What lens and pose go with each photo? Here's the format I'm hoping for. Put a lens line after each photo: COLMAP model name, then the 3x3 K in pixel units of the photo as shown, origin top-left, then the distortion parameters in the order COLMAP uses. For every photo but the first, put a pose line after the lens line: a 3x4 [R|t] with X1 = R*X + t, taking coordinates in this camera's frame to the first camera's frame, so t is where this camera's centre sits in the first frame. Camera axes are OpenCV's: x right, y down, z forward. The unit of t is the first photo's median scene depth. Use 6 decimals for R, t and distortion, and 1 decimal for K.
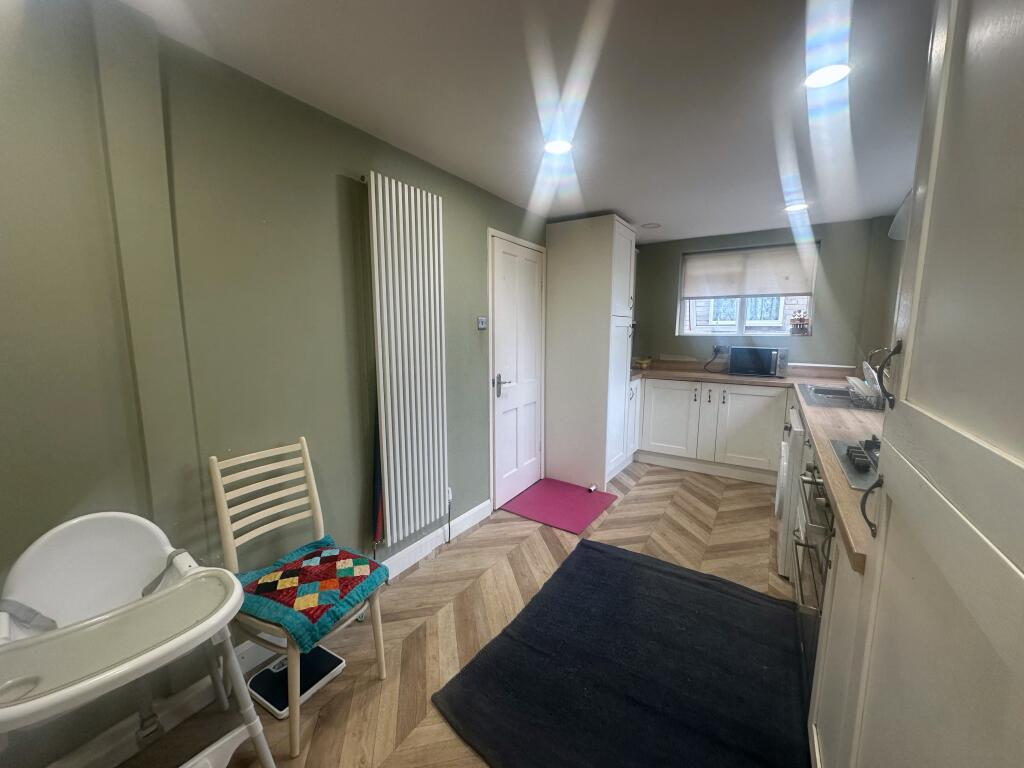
lens RADIAL K [[408.2, 0, 510.9], [0, 408.2, 386.5], [0, 0, 1]] dist [-0.001624, 0.000661]
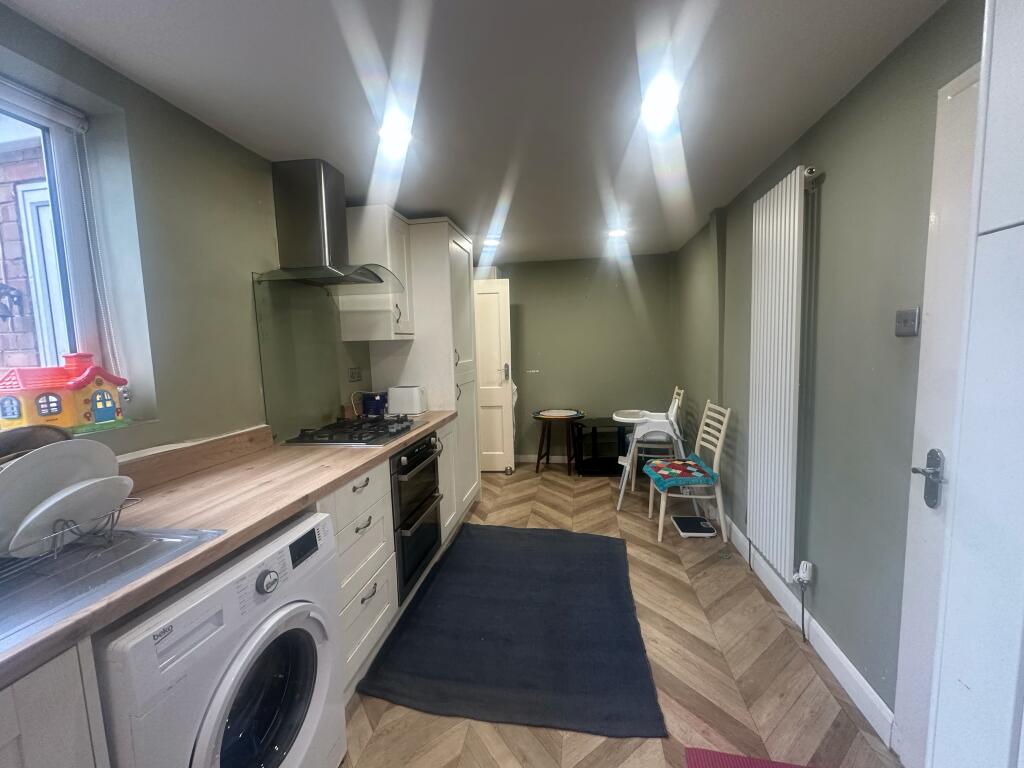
lens RADIAL K [[408.2, 0, 513.0], [0, 408.2, 382.8], [0, 0, 1]] dist [-0.001624, 0.000661]
pose [[-0.916913, 0.061547, -0.394313, 0.478099], [-0.029005, 0.975147, 0.219653, -0.161859], [0.398032, 0.212840, -0.892339, 1.147276]]
